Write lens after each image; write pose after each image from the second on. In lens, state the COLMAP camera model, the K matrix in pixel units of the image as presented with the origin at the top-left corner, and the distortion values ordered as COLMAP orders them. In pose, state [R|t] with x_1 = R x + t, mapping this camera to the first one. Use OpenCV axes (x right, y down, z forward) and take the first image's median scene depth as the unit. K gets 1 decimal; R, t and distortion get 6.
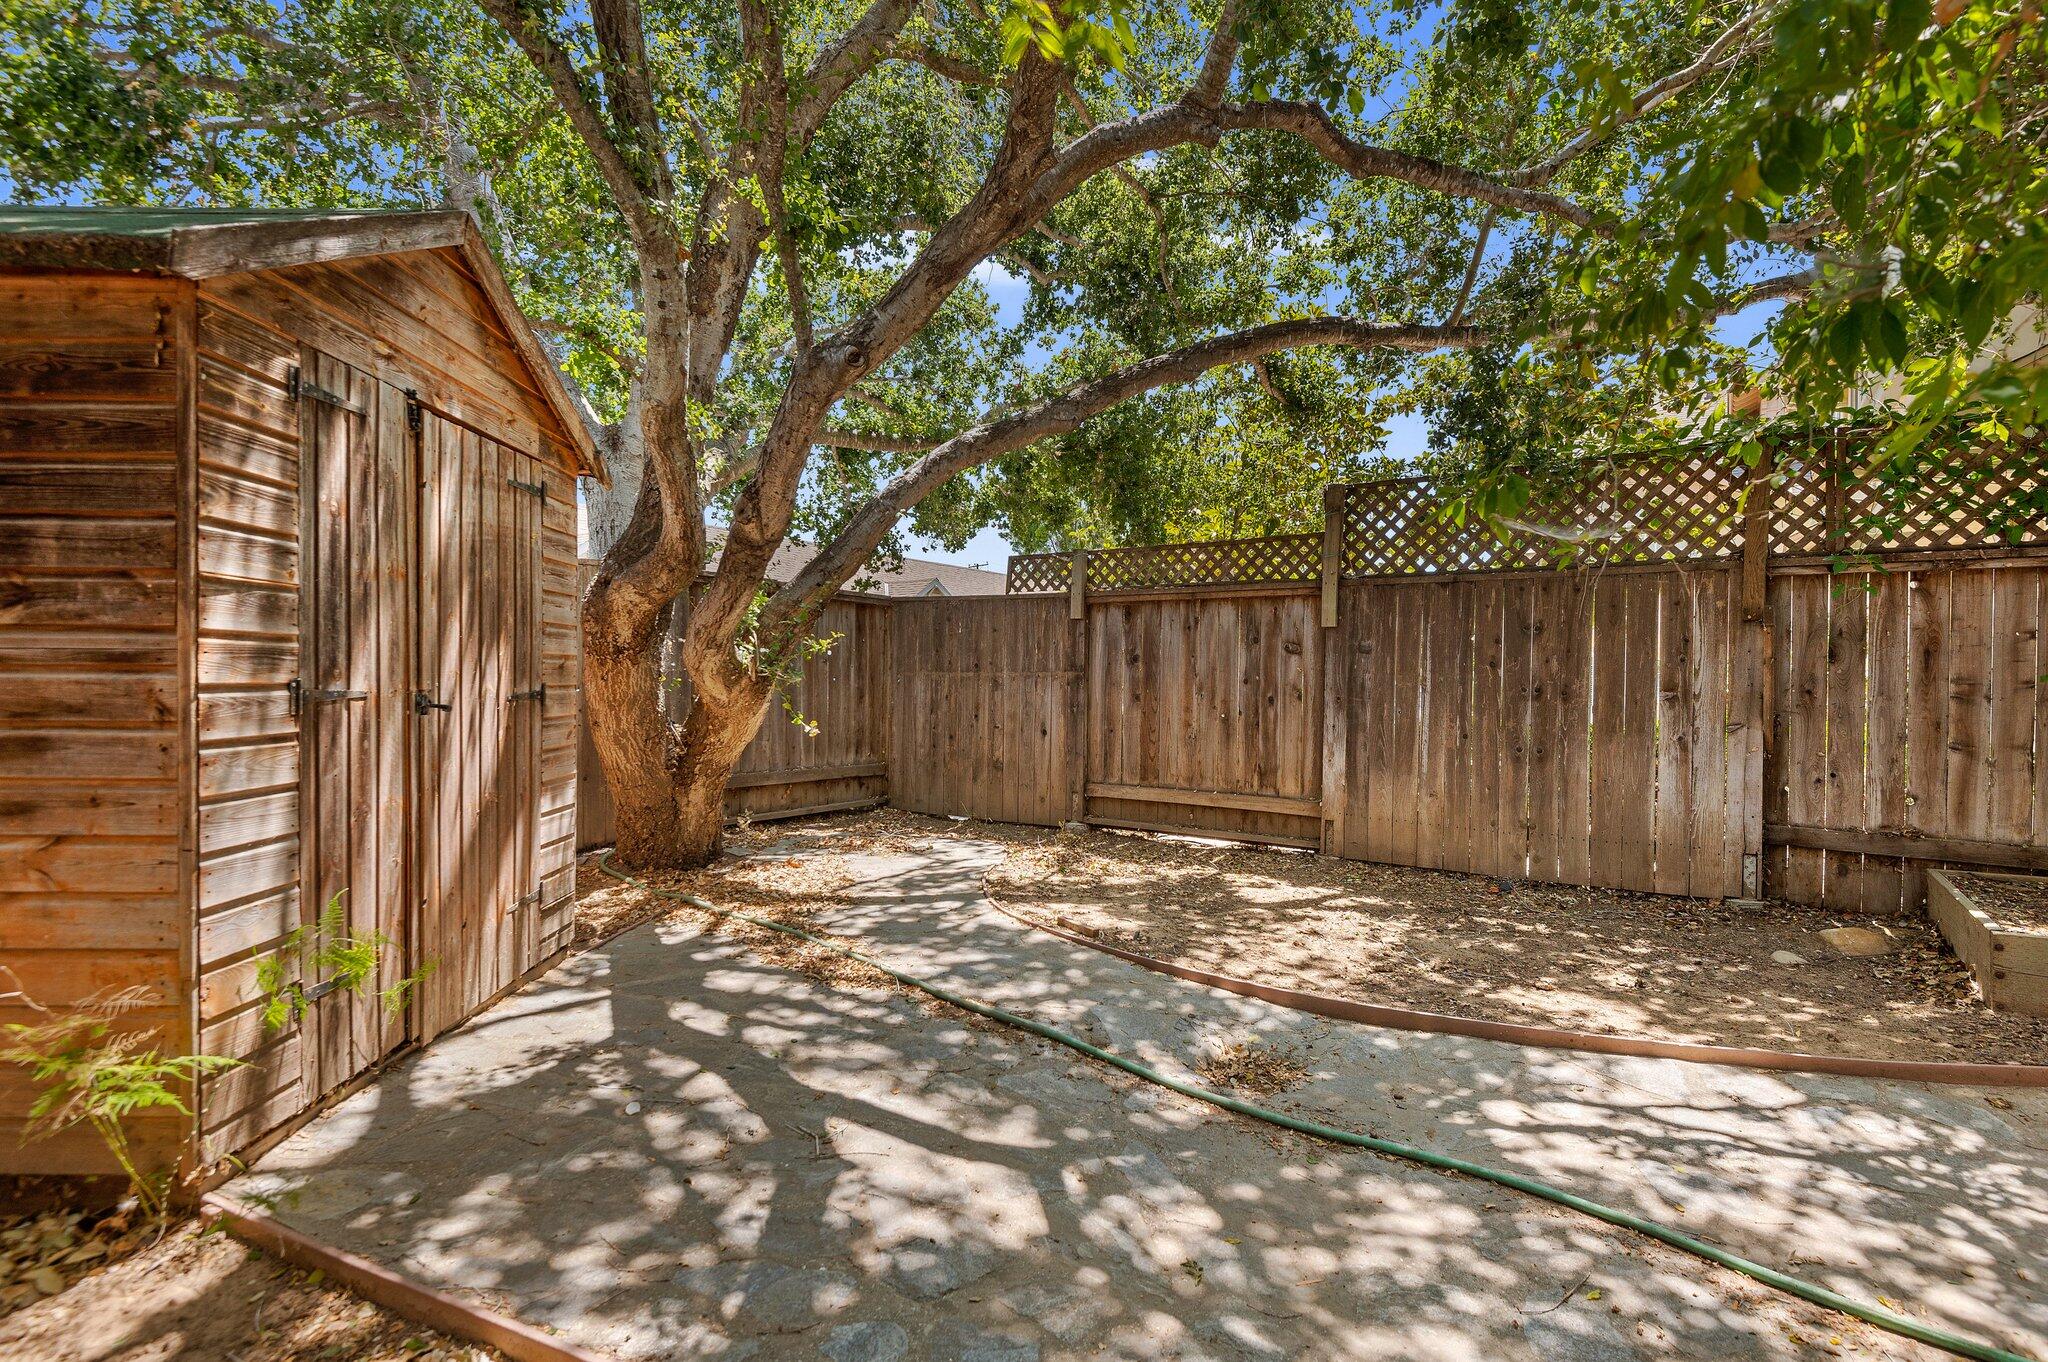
lens RADIAL K [[998.5, 0, 1026.3], [0, 998.5, 683.1], [0, 0, 1]] dist [0.002005, -0.000026]
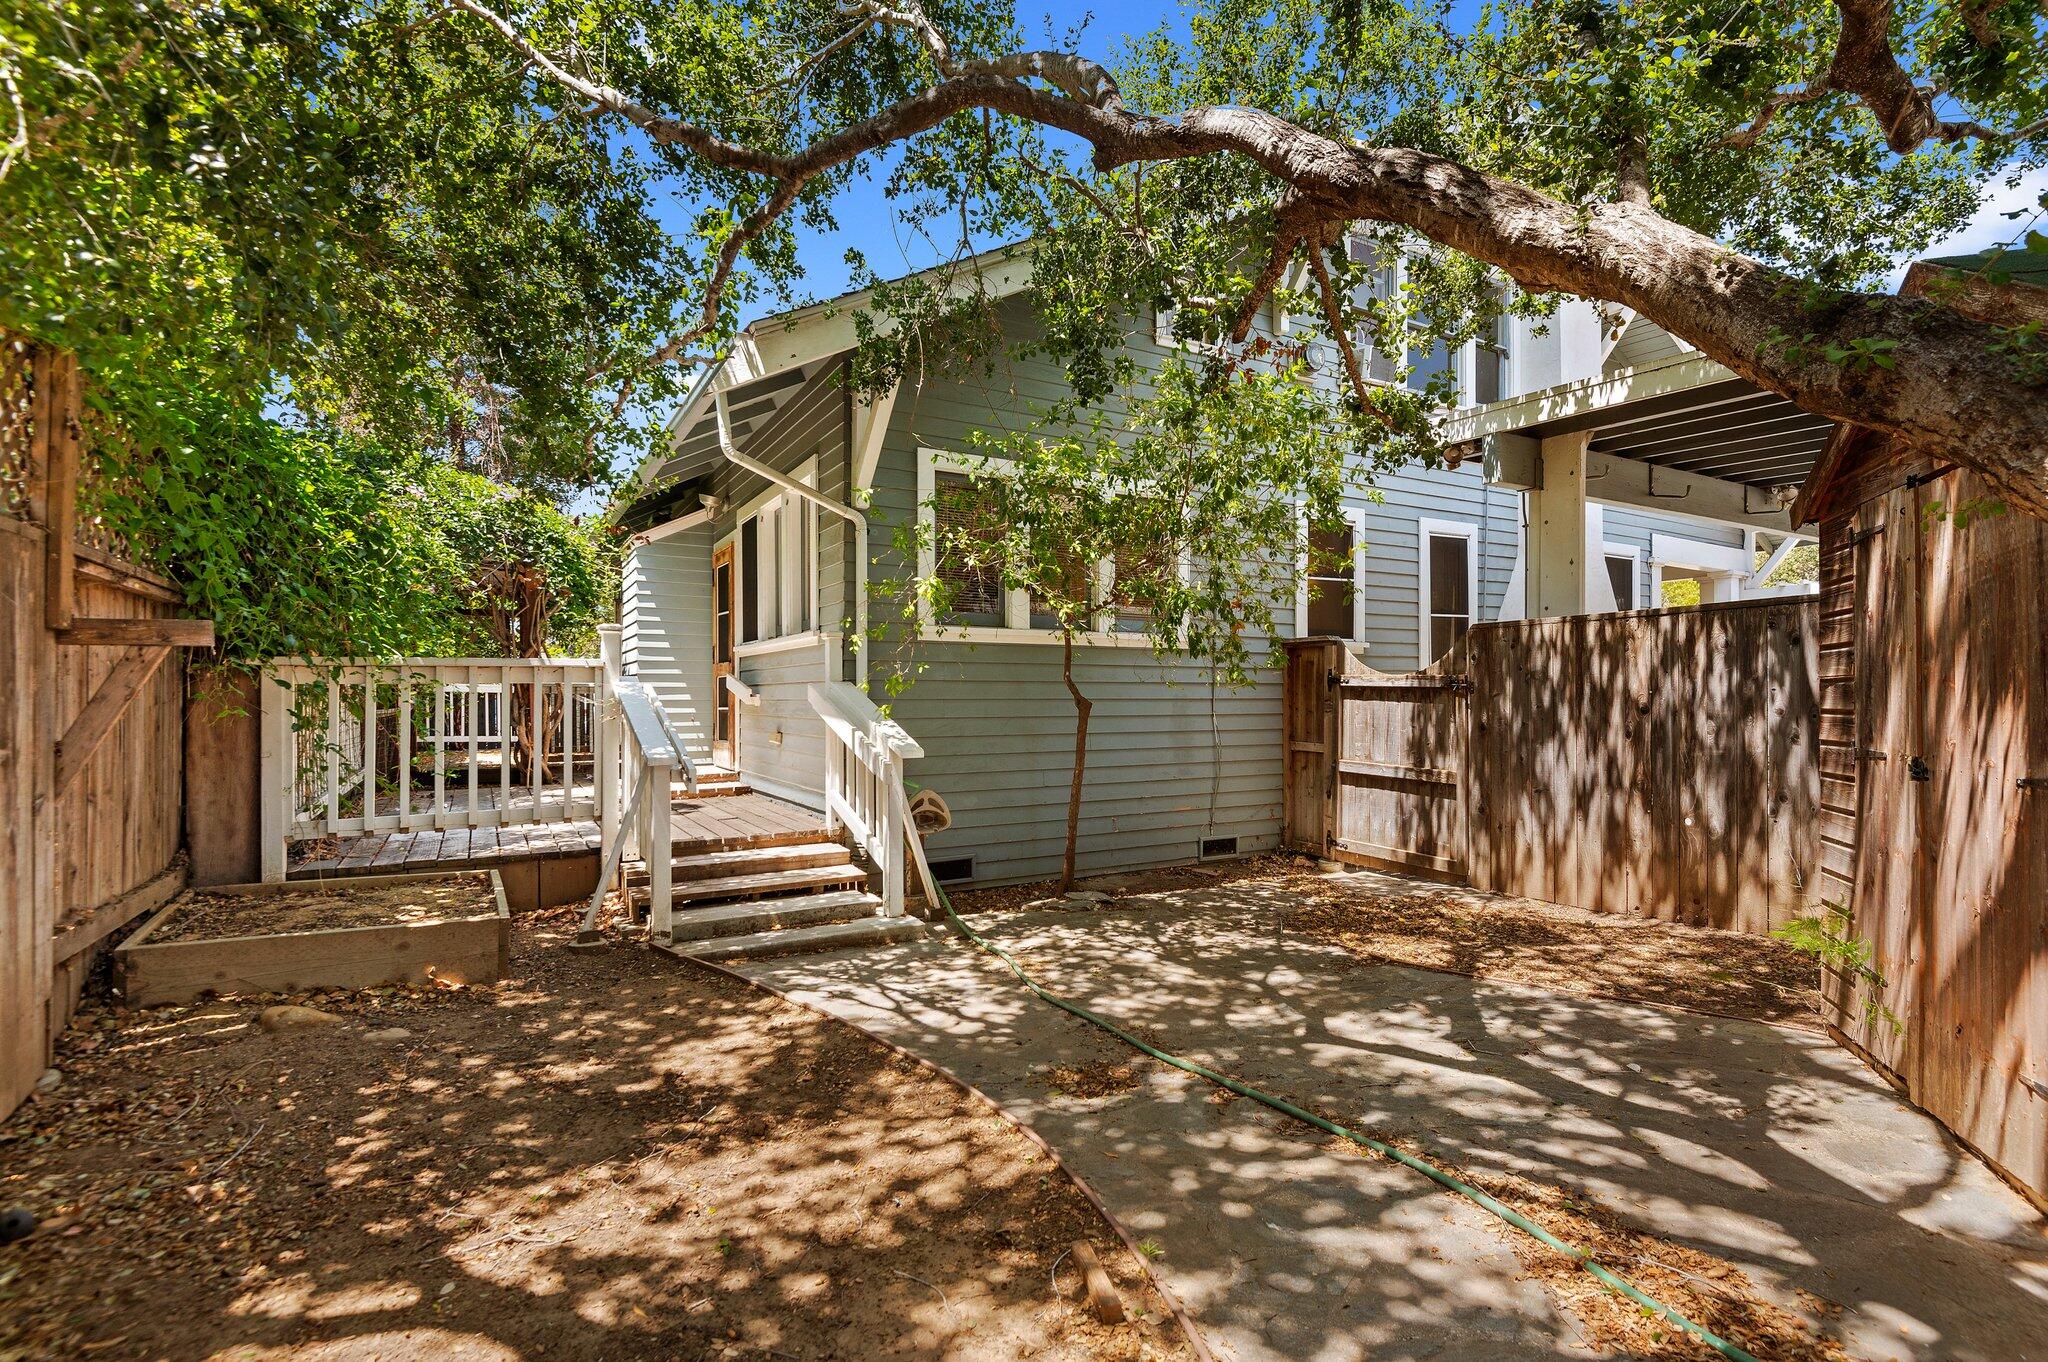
lens RADIAL K [[998.5, 0, 1030.6], [0, 998.5, 686.5], [0, 0, 1]] dist [0.002005, -0.000026]
pose [[-0.917456, -0.008489, 0.397746, -0.177324], [-0.009914, 0.999950, -0.001527, -0.060164], [-0.397713, -0.005345, -0.917494, 2.447005]]
